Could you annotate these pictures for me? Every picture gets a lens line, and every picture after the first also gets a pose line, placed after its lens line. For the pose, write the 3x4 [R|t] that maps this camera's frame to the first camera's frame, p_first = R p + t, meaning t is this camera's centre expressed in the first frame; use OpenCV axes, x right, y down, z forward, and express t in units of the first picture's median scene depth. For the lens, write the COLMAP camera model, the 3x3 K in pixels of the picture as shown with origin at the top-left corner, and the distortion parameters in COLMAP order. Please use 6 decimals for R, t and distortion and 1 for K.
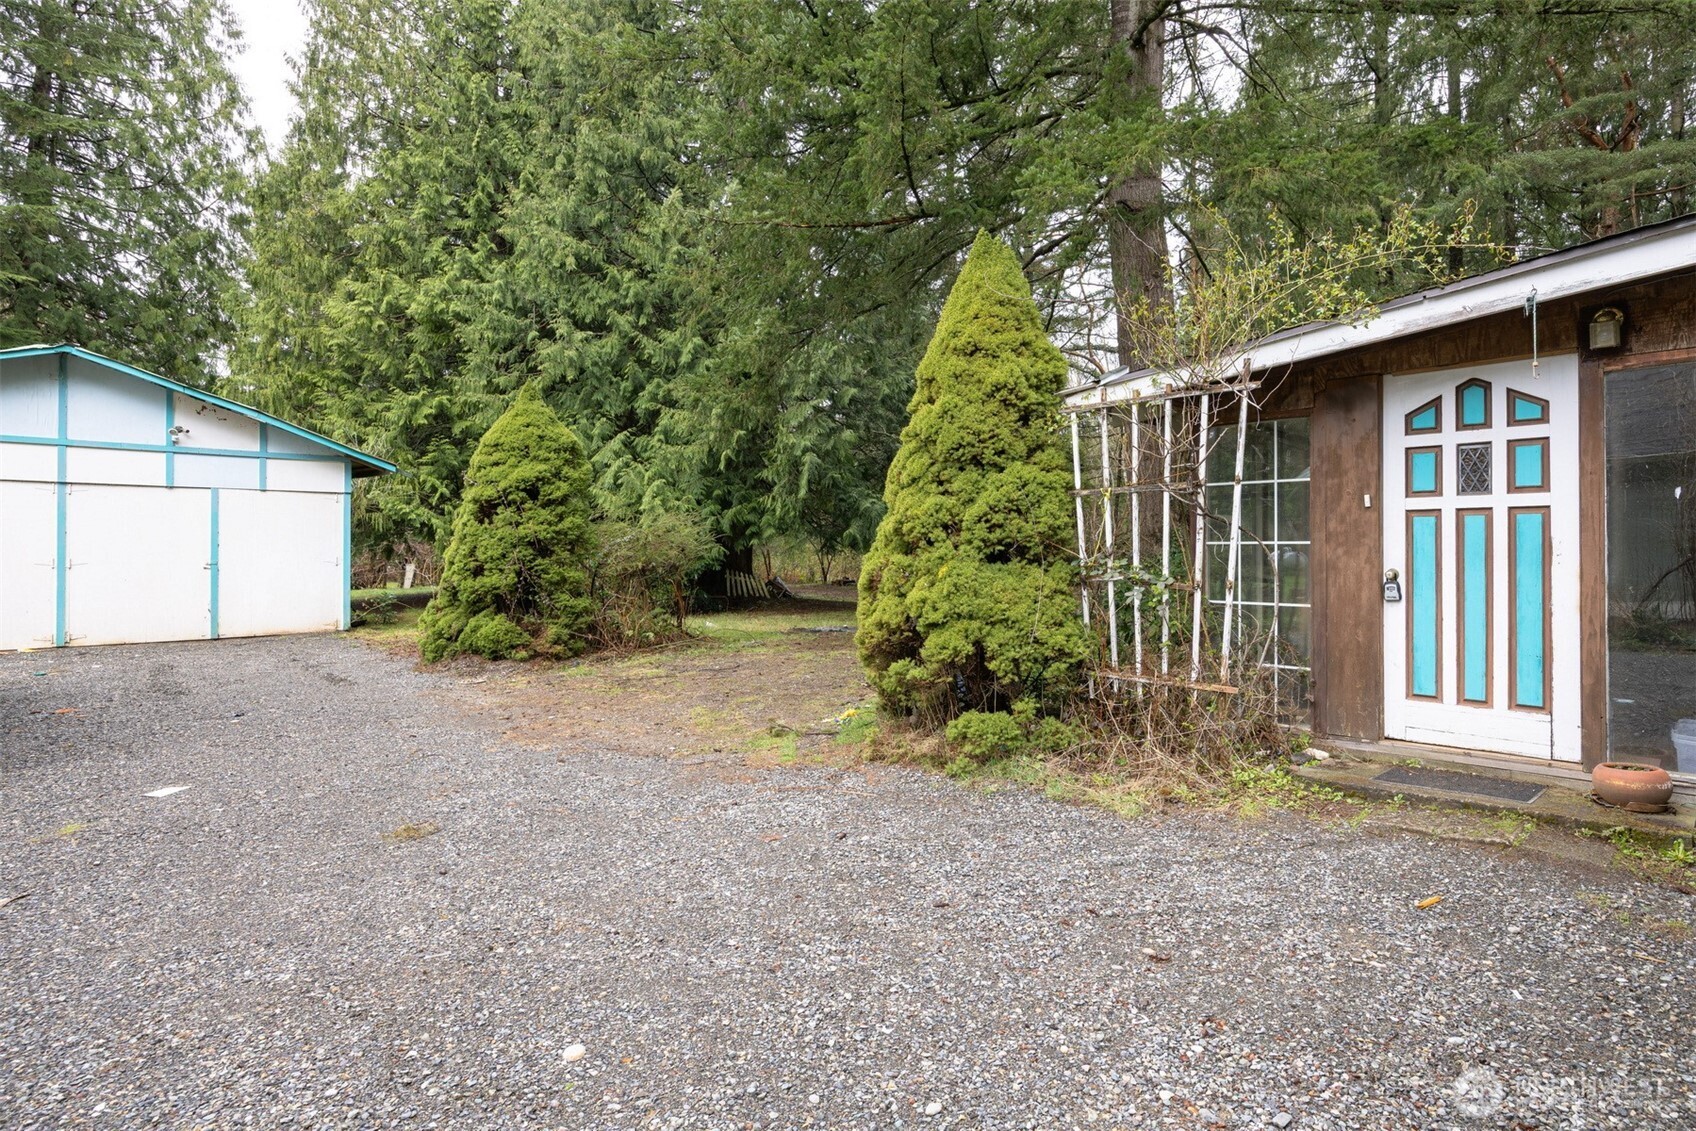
lens RADIAL K [[835.1, 0, 846.9], [0, 835.1, 551.9], [0, 0, 1]] dist [-0.002082, 0.000036]
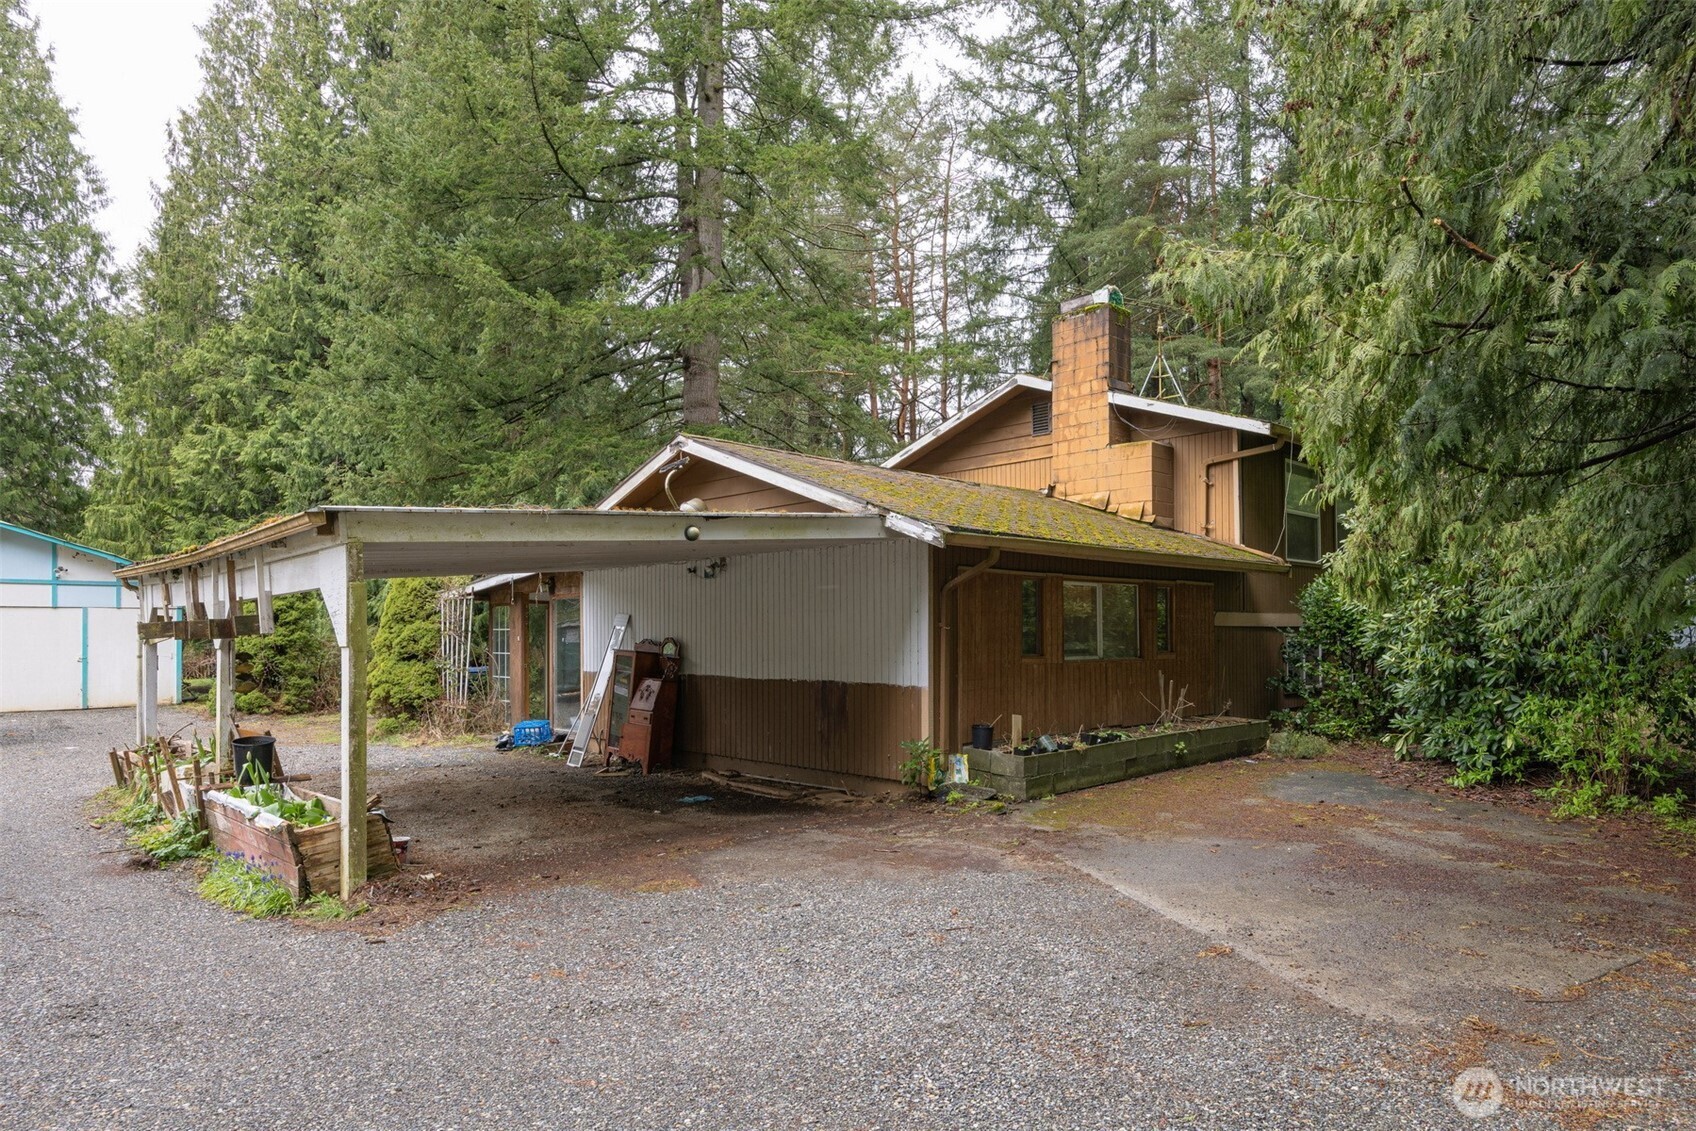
lens RADIAL K [[955.8, 0, 841.0], [0, 955.8, 633.6], [0, 0, 1]] dist [0.003722, 0.000096]
pose [[0.999728, -0.002806, 0.023164, 0.361022], [0.002827, 0.999996, -0.000895, -0.016207], [-0.023161, 0.000960, 0.999731, -0.485035]]
